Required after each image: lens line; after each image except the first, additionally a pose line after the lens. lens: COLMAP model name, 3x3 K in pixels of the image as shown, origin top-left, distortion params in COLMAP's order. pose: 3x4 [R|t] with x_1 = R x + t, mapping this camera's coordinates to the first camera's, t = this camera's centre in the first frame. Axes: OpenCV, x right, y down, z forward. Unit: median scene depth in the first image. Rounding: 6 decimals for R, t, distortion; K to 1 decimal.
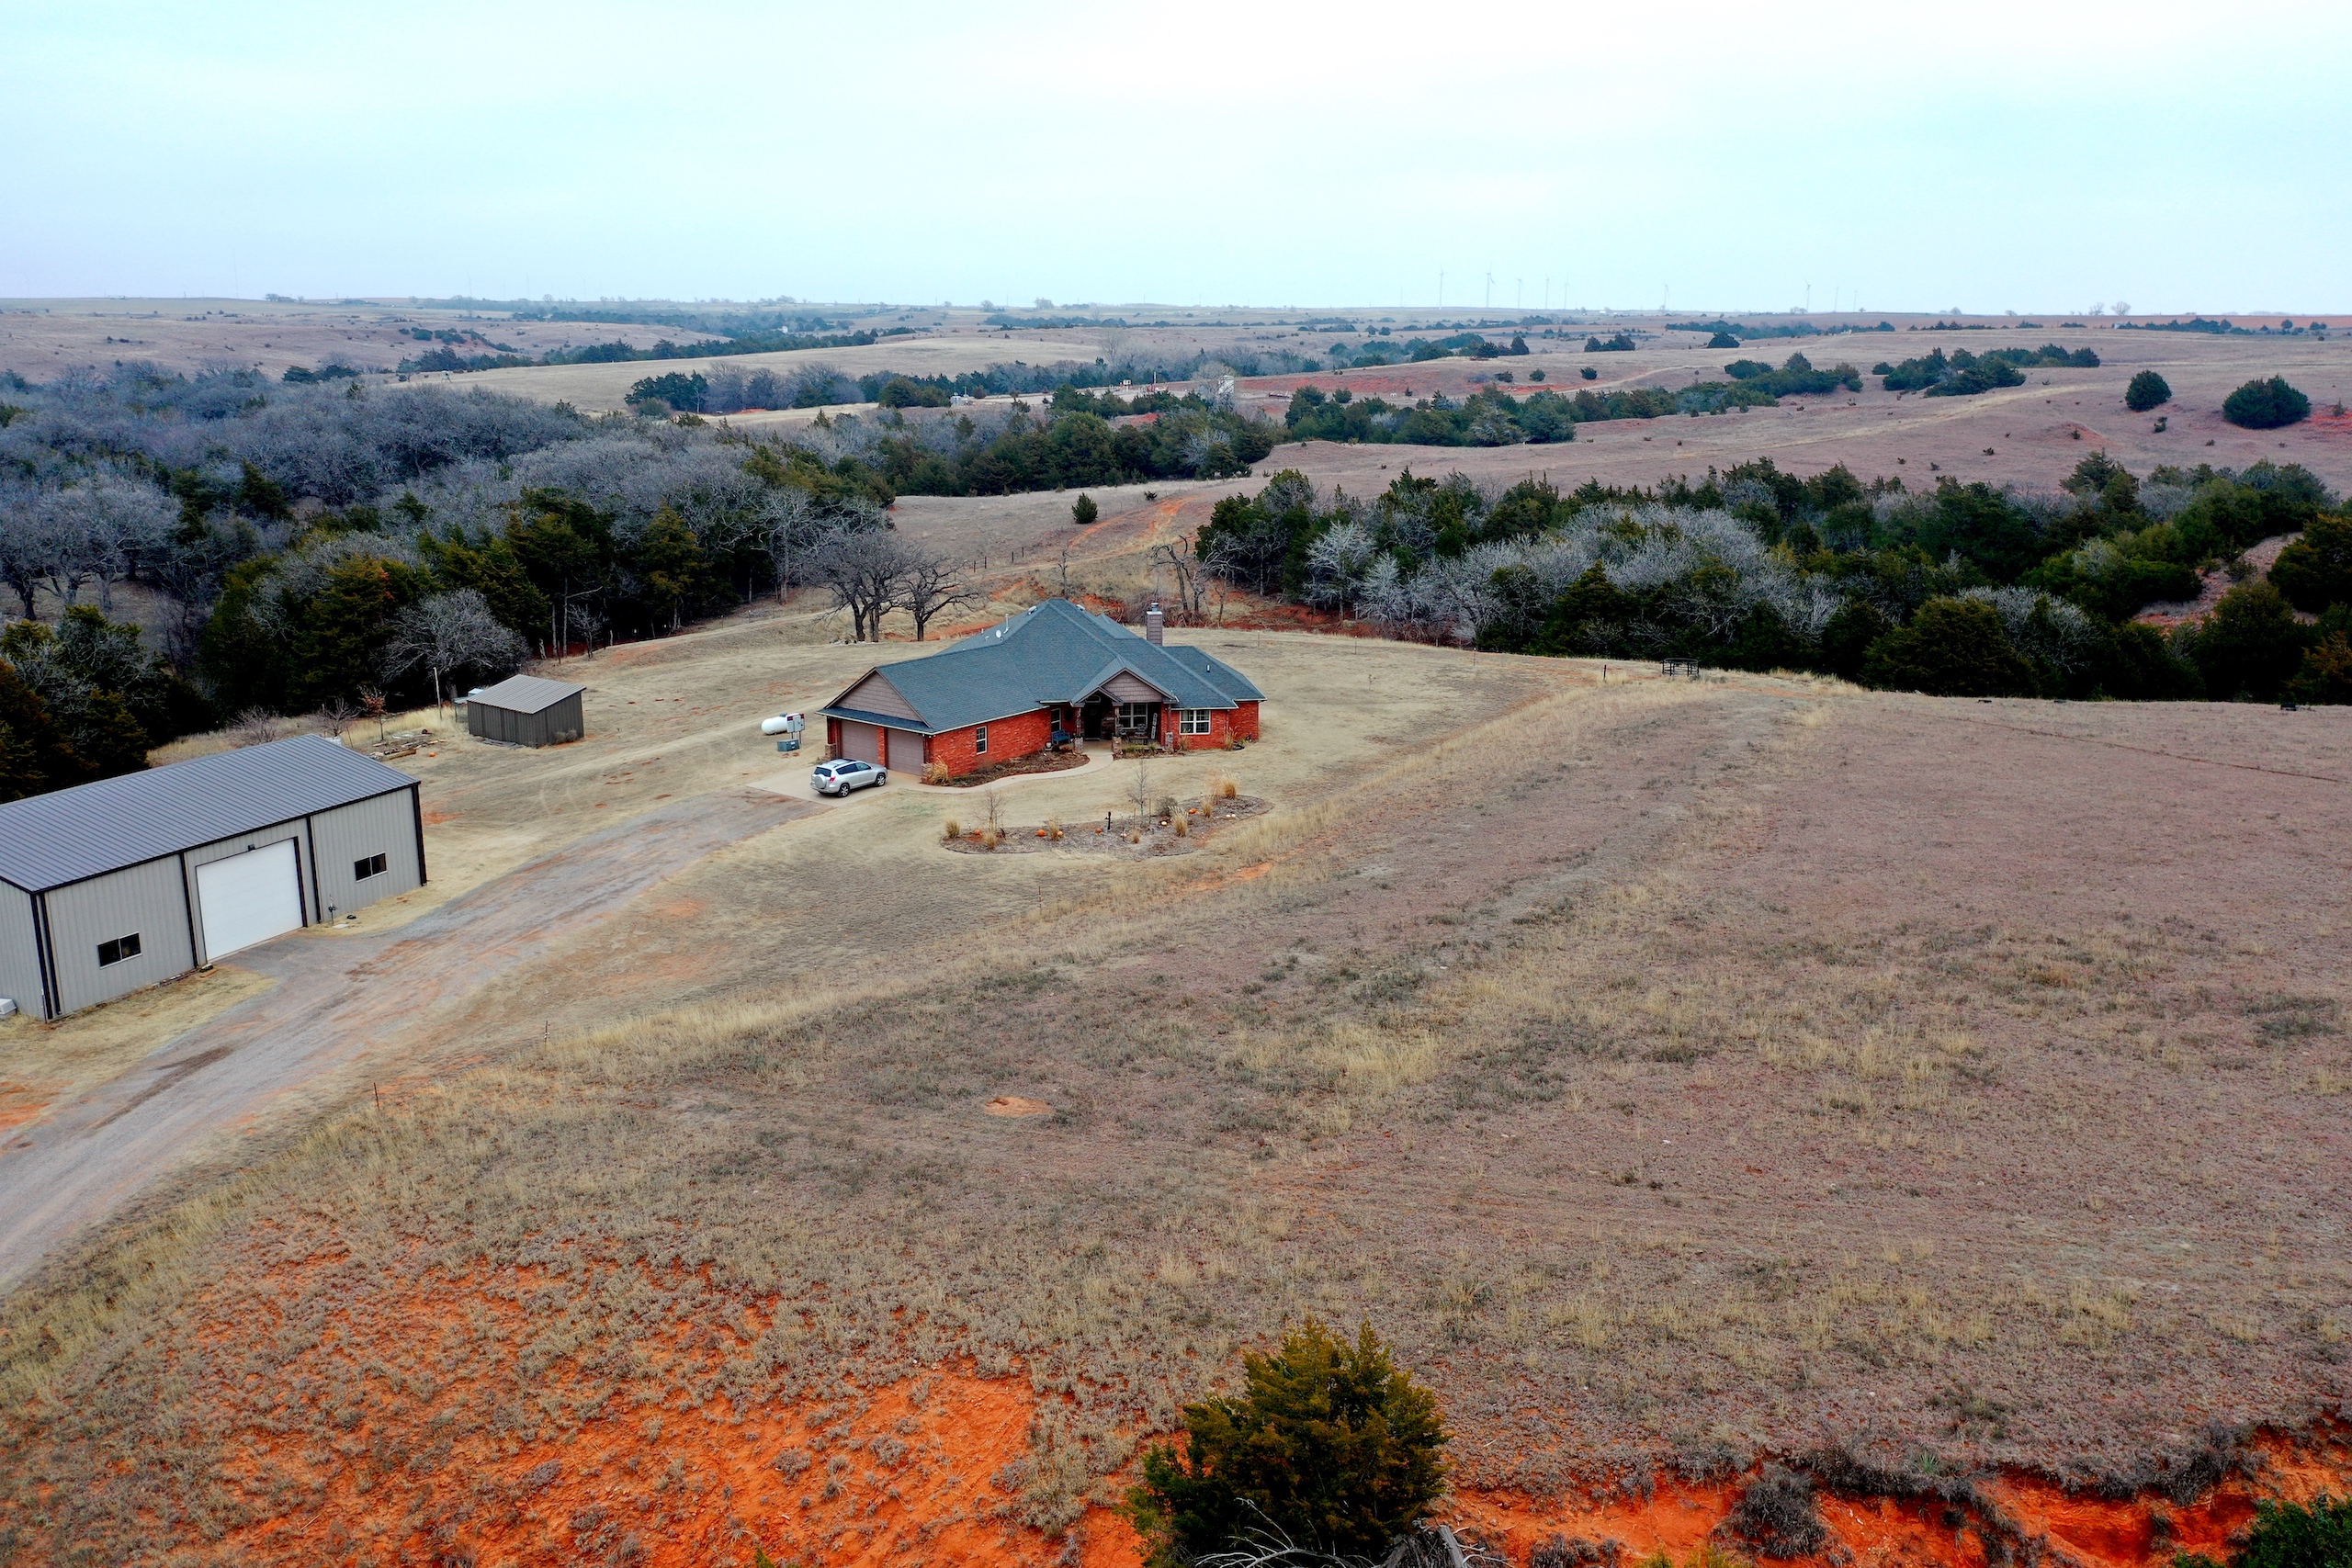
lens RADIAL K [[1843.5, 0, 1174.6], [0, 1843.5, 792.6], [0, 0, 1]] dist [-0.010916, 0.004598]
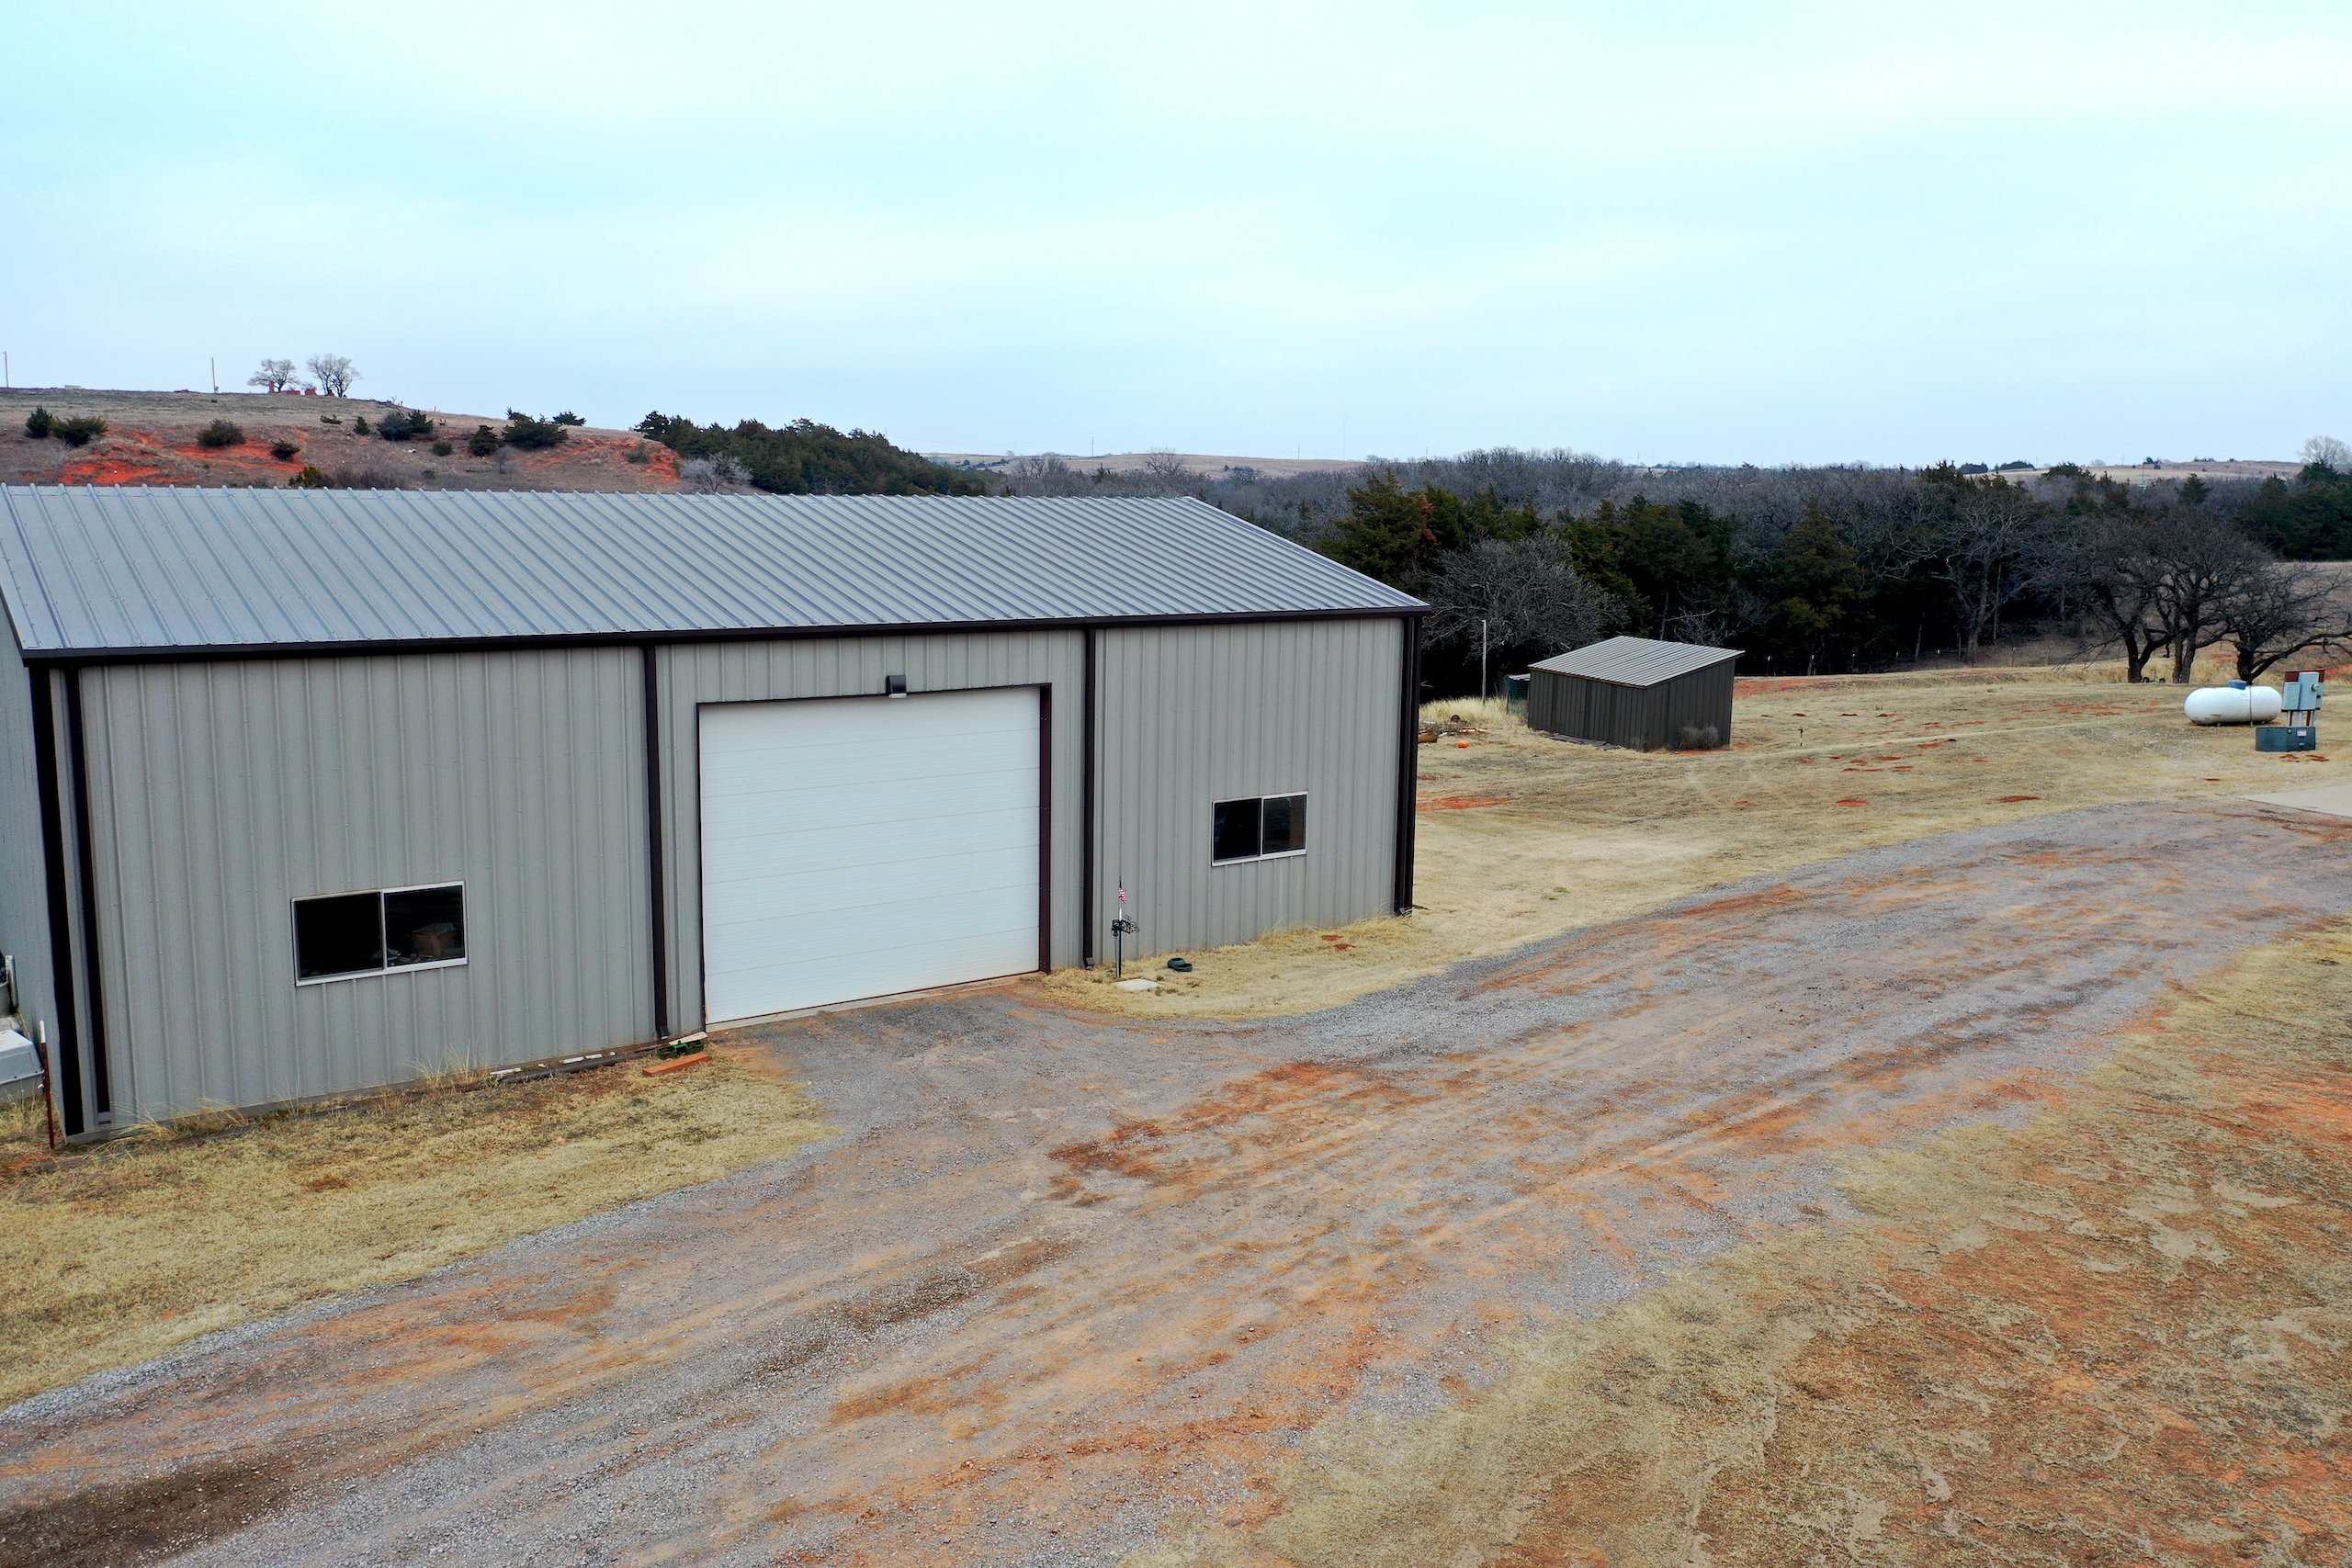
lens RADIAL K [[1843.5, 0, 1171.7], [0, 1843.5, 784.1], [0, 0, 1]] dist [-0.010916, 0.004598]
pose [[0.852224, 0.084035, -0.516385, -0.127942], [-0.133515, 0.989268, -0.059358, 0.025131], [0.505854, 0.119532, 0.854297, 0.324424]]
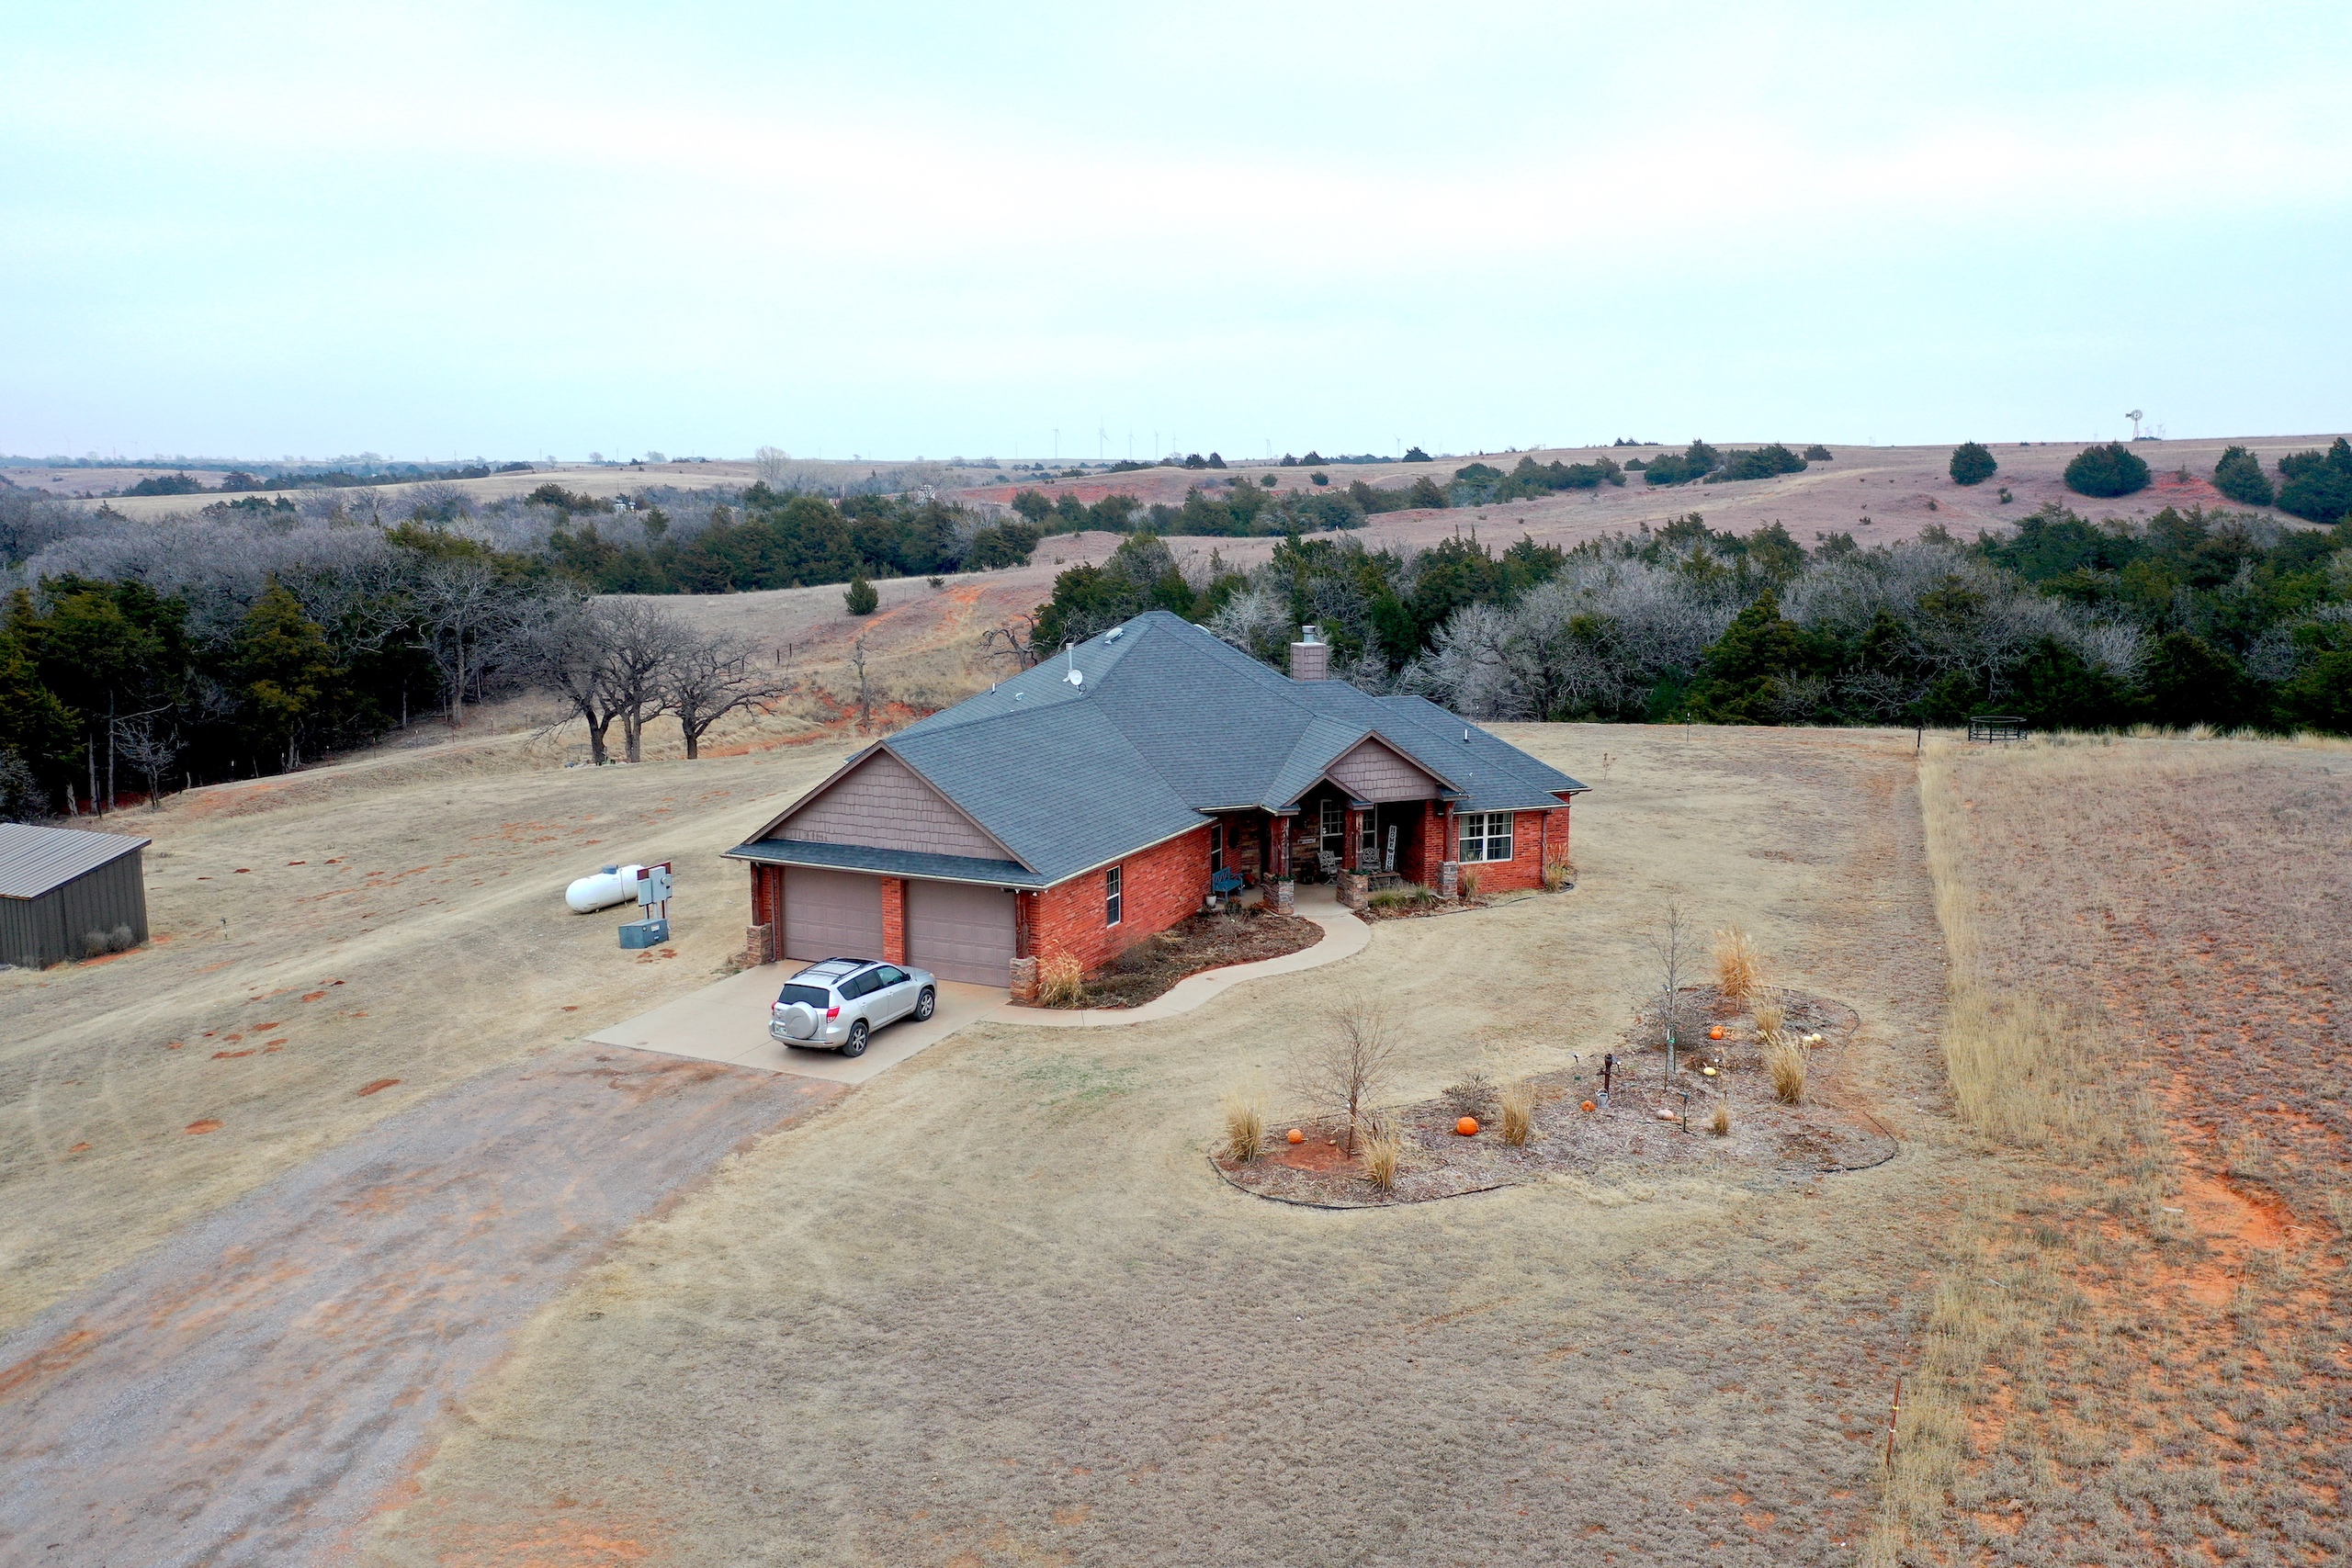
lens RADIAL K [[1843.5, 0, 1170.5], [0, 1843.5, 781.5], [0, 0, 1]] dist [-0.010916, 0.004598]
pose [[0.978854, -0.042730, 0.200049, -0.105451], [0.060349, 0.994736, -0.082816, -0.010776], [-0.195457, 0.093138, 0.976280, 0.326273]]
